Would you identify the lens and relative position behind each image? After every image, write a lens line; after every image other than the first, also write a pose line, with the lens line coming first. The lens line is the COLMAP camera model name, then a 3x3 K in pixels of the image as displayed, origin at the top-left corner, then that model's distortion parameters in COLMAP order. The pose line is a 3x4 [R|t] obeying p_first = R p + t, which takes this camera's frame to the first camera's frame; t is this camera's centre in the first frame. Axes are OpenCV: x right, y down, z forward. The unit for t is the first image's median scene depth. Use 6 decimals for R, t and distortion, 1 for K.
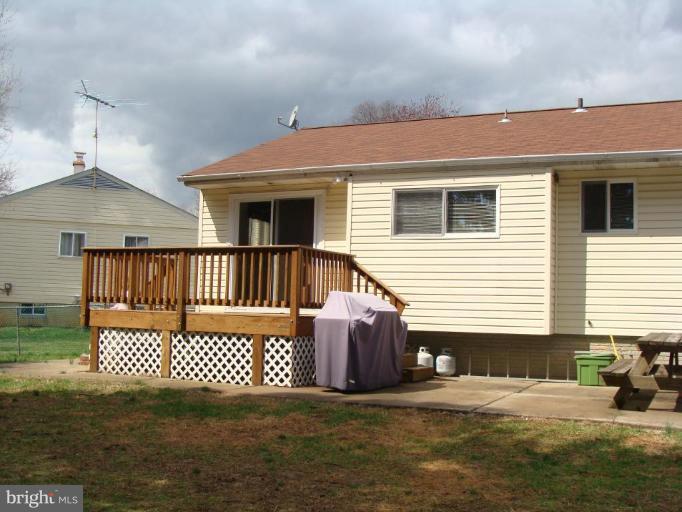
lens RADIAL K [[627.4, 0, 341.0], [0, 627.4, 256.0], [0, 0, 1]] dist [0.000002, 0.002818]
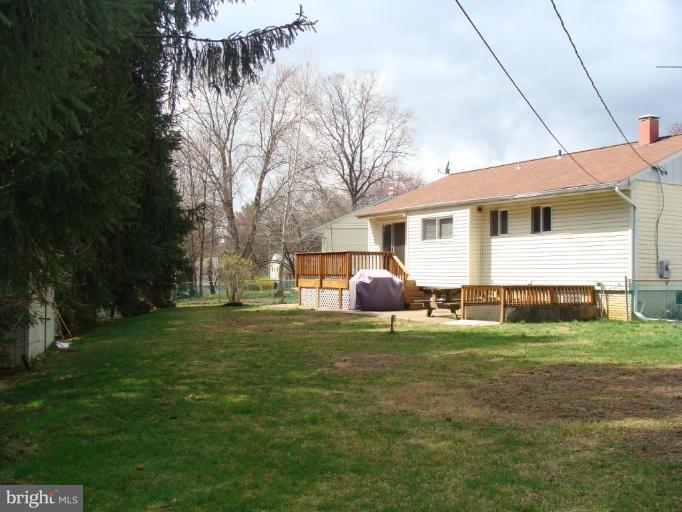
lens RADIAL K [[775.1, 0, 341.0], [0, 775.1, 256.0], [0, 0, 1]] dist [-0.139266, 0.037339]
pose [[0.837022, -0.040497, -0.545669, 1.264402], [0.038007, 0.999152, -0.015852, 0.044508], [0.545848, -0.007471, 0.837851, -1.265587]]
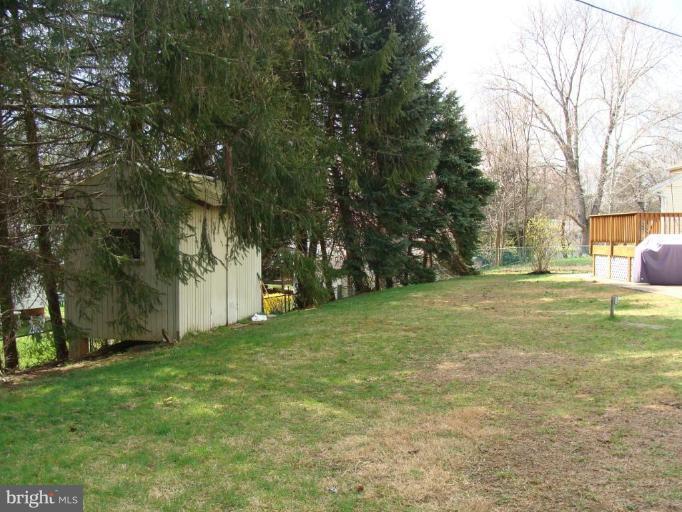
lens RADIAL K [[775.1, 0, 341.0], [0, 775.1, 256.0], [0, 0, 1]] dist [-0.139266, 0.037339]
pose [[0.474585, -0.008909, -0.880165, 1.323530], [0.039949, 0.999136, 0.011427, 0.052311], [0.879303, -0.040585, 0.474531, -0.823993]]
